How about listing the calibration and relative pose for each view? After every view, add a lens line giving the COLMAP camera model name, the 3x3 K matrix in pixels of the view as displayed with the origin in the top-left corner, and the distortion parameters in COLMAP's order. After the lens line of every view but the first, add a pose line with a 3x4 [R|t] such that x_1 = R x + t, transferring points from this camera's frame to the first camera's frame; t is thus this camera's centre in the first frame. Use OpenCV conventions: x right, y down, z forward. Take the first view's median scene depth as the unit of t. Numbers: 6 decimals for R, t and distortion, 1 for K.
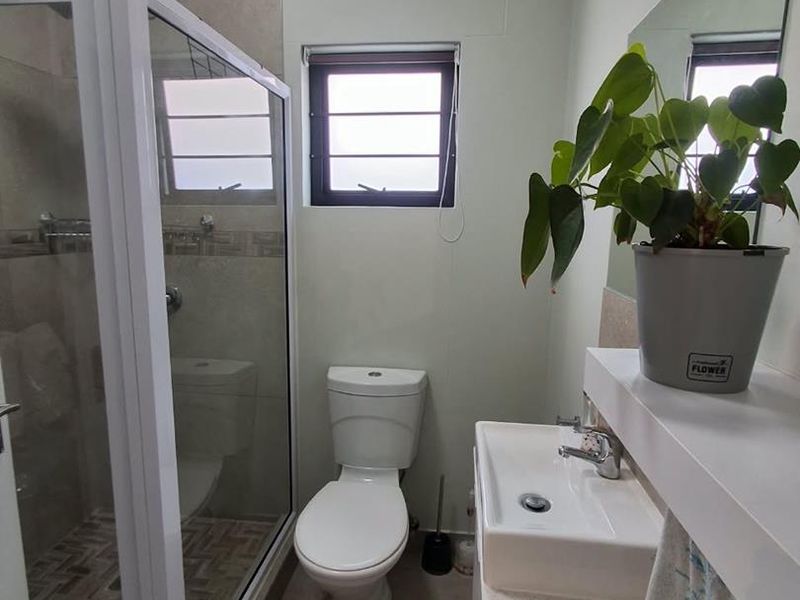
lens RADIAL K [[487.6, 0, 404.1], [0, 487.6, 287.7], [0, 0, 1]] dist [0.000807, 0.000410]
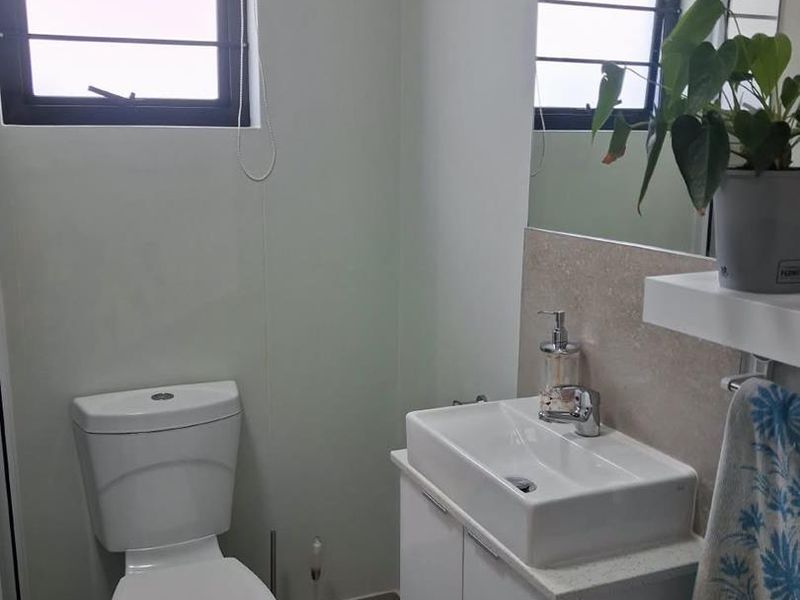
lens RADIAL K [[840.5, 0, 398.2], [0, 840.5, 300.9], [0, 0, 1]] dist [0.019490, 0.000000]
pose [[0.865345, -0.104833, 0.490090, -0.314164], [0.080049, 0.994235, 0.071332, 0.003196], [-0.494743, -0.022495, 0.868748, -0.080514]]
